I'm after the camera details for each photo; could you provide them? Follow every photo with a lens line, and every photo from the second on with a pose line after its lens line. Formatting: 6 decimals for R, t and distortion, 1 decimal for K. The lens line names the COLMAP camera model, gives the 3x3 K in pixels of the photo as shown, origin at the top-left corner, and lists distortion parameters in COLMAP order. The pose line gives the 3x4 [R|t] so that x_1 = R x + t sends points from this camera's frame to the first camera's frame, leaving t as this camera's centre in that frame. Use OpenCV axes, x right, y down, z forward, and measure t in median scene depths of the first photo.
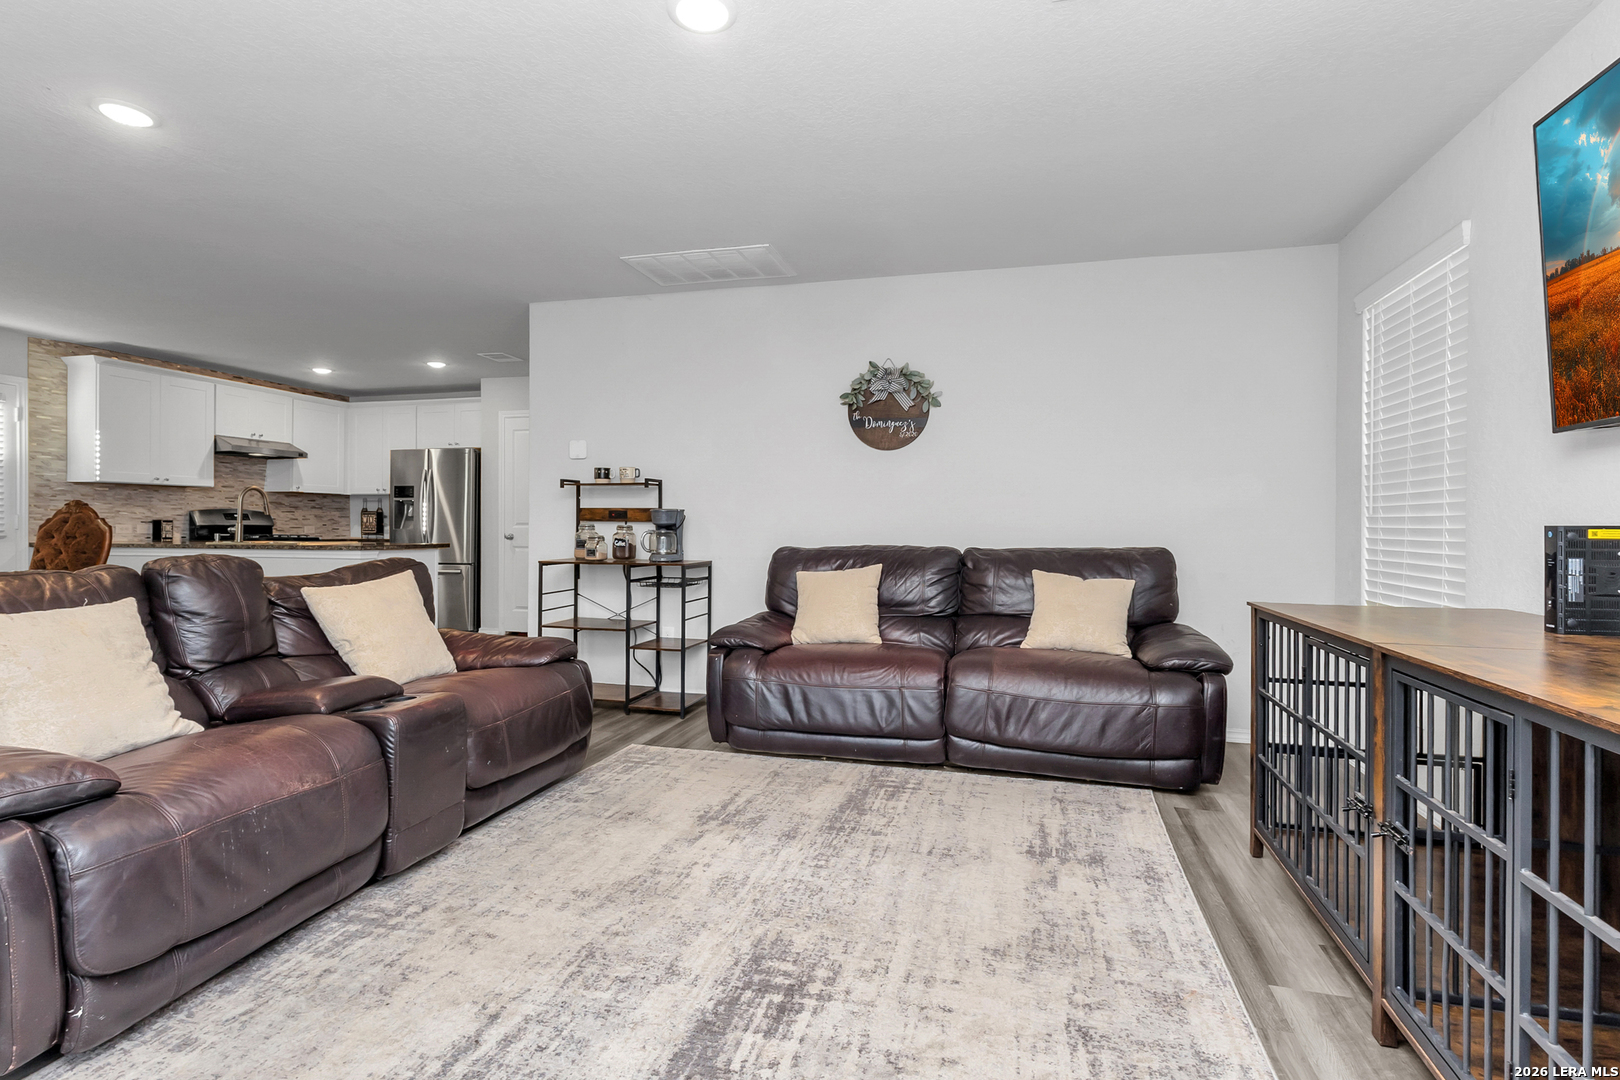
lens RADIAL K [[814.2, 0, 808.4], [0, 814.2, 518.5], [0, 0, 1]] dist [0.005445, -0.003224]
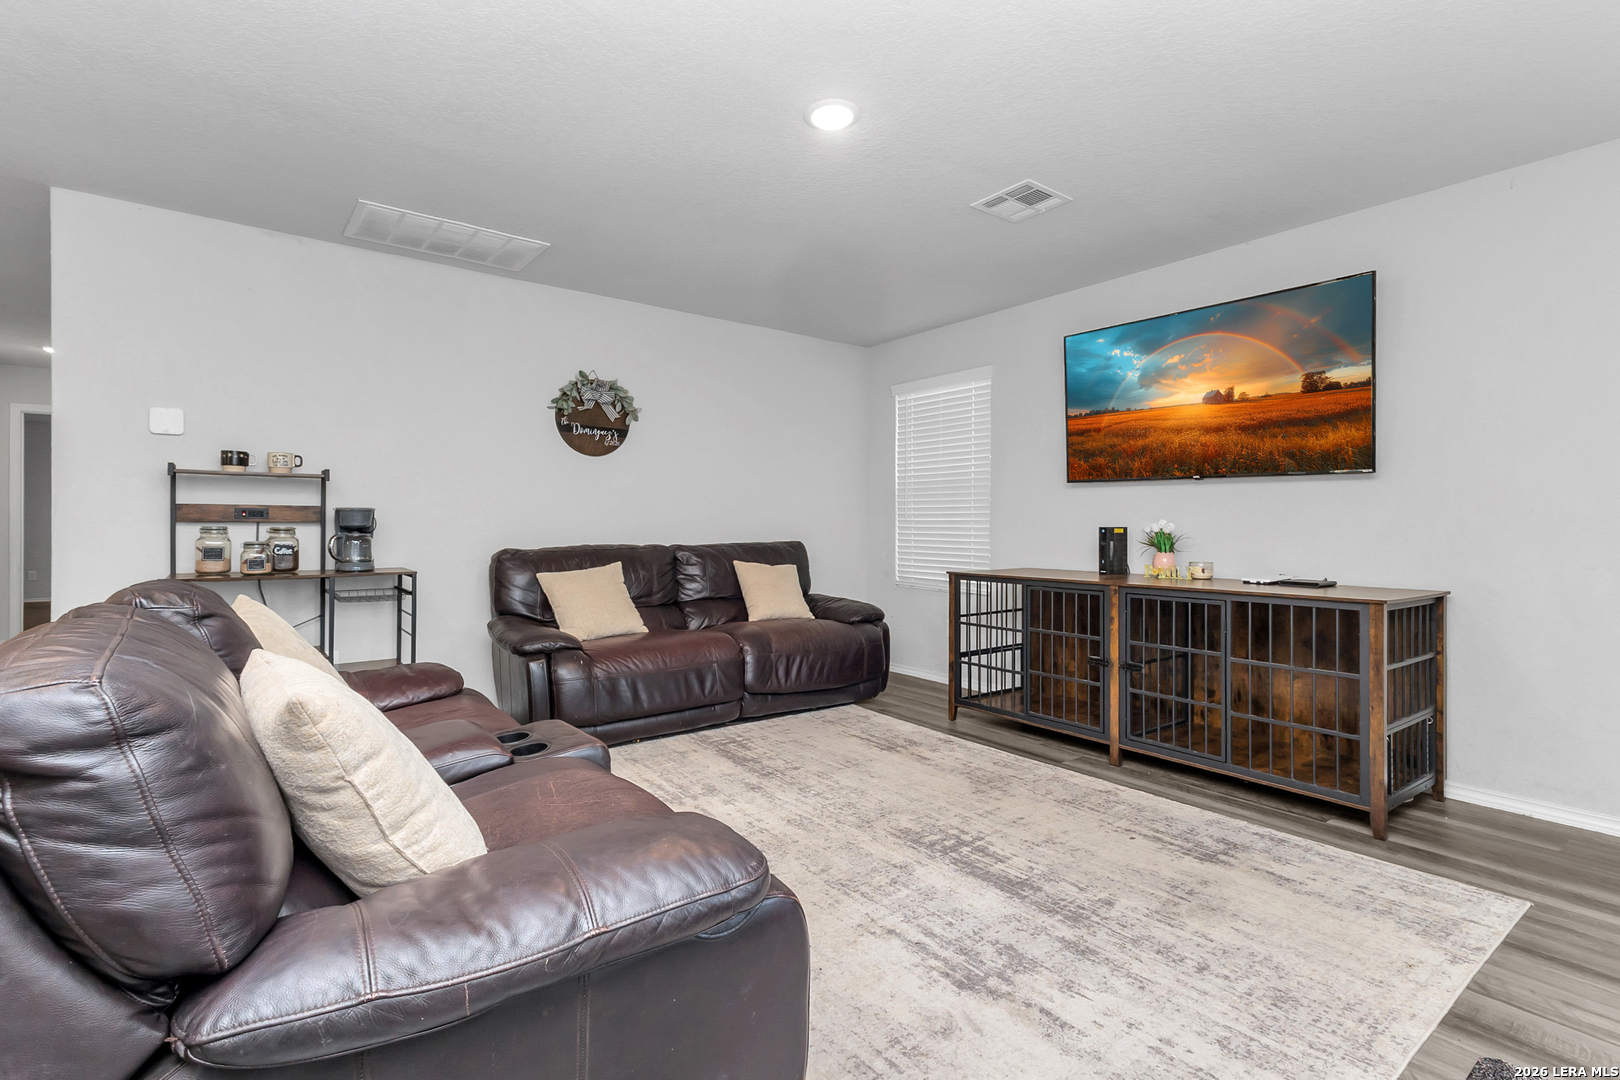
lens RADIAL K [[803.1, 0, 776.2], [0, 803.1, 514.9], [0, 0, 1]] dist [0.026878, 0.000297]
pose [[0.601286, 0.006491, 0.799008, -0.684240], [-0.004088, 0.999979, -0.005046, -0.002492], [-0.799024, -0.000232, 0.601300, 0.192806]]
